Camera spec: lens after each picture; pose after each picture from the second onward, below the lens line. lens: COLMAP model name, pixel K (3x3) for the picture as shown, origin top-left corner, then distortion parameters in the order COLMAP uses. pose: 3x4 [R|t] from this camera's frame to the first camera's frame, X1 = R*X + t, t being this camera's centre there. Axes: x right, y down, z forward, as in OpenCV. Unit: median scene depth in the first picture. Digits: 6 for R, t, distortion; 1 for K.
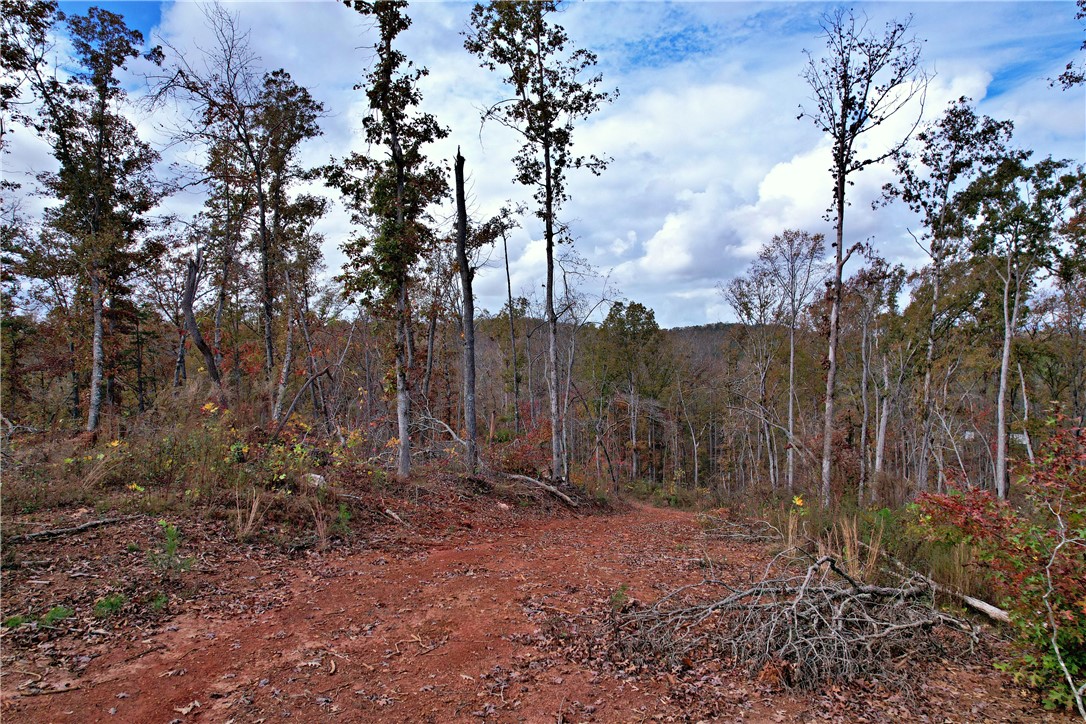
lens RADIAL K [[706.0, 0, 545.1], [0, 706.0, 354.8], [0, 0, 1]] dist [-0.069077, 0.054069]
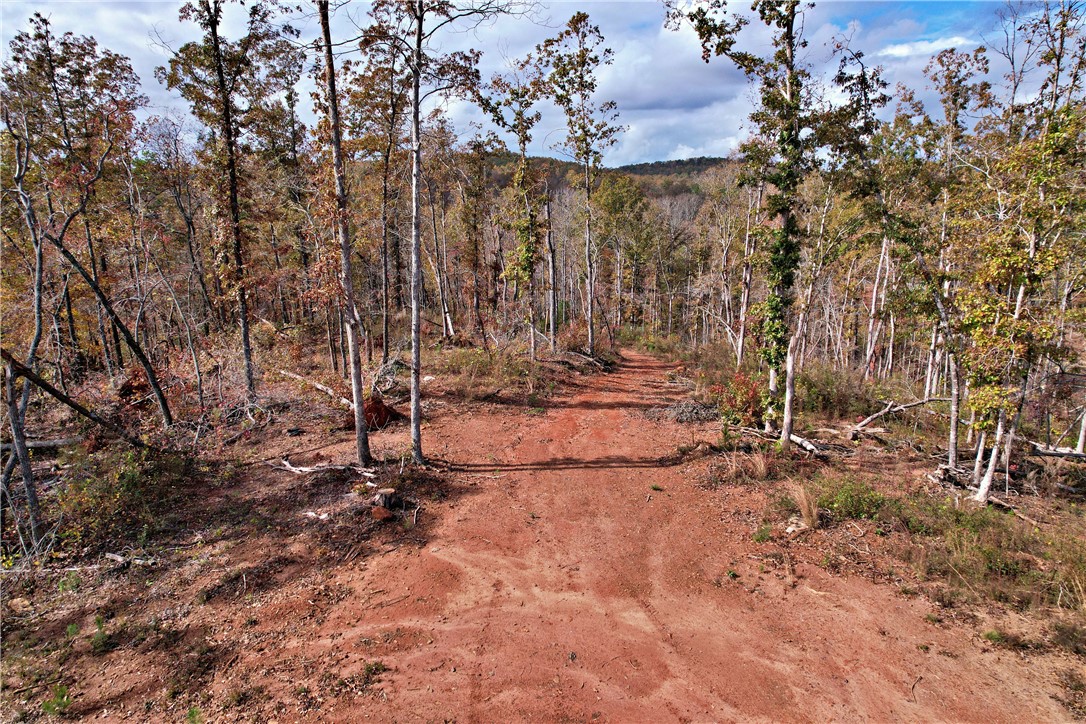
lens RADIAL K [[706.0, 0, 537.9], [0, 706.0, 361.6], [0, 0, 1]] dist [-0.069077, 0.054069]
pose [[0.999771, -0.009014, 0.019392, -0.105116], [0.004130, 0.971139, 0.238479, -0.160850], [-0.020982, -0.238344, 0.970954, -0.526283]]
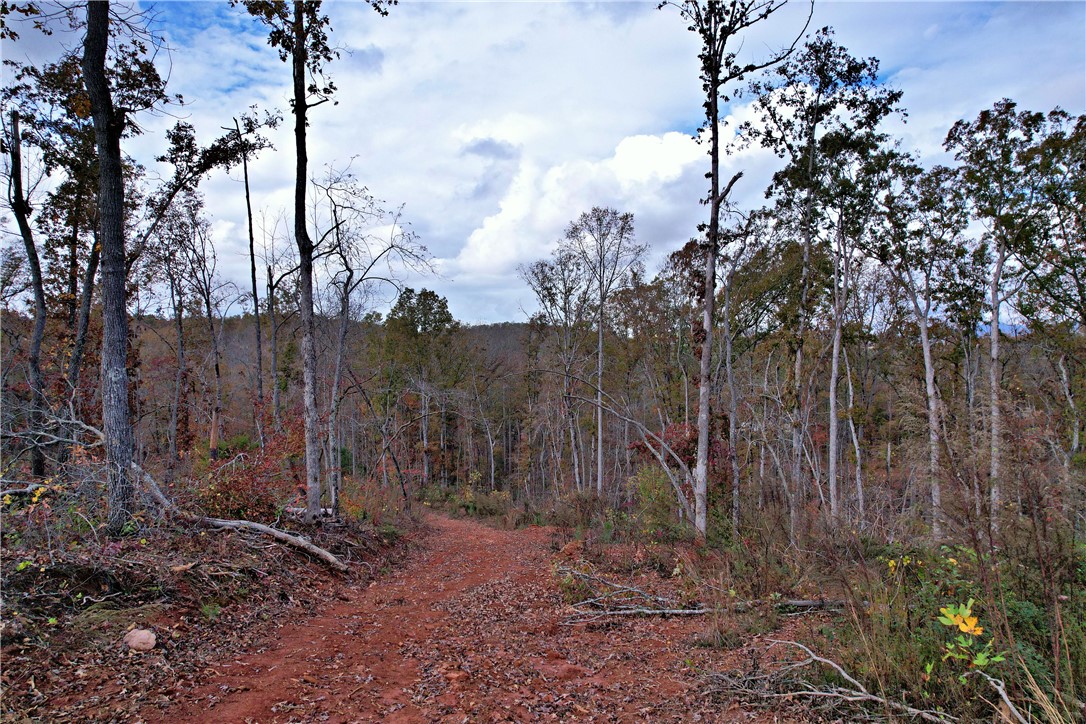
lens RADIAL K [[706.0, 0, 542.5], [0, 706.0, 359.2], [0, 0, 1]] dist [-0.069077, 0.054069]
pose [[0.956790, -0.002805, 0.290767, 0.019991], [0.000760, 0.999974, 0.007145, 0.025471], [-0.290780, -0.006615, 0.956767, 0.254440]]
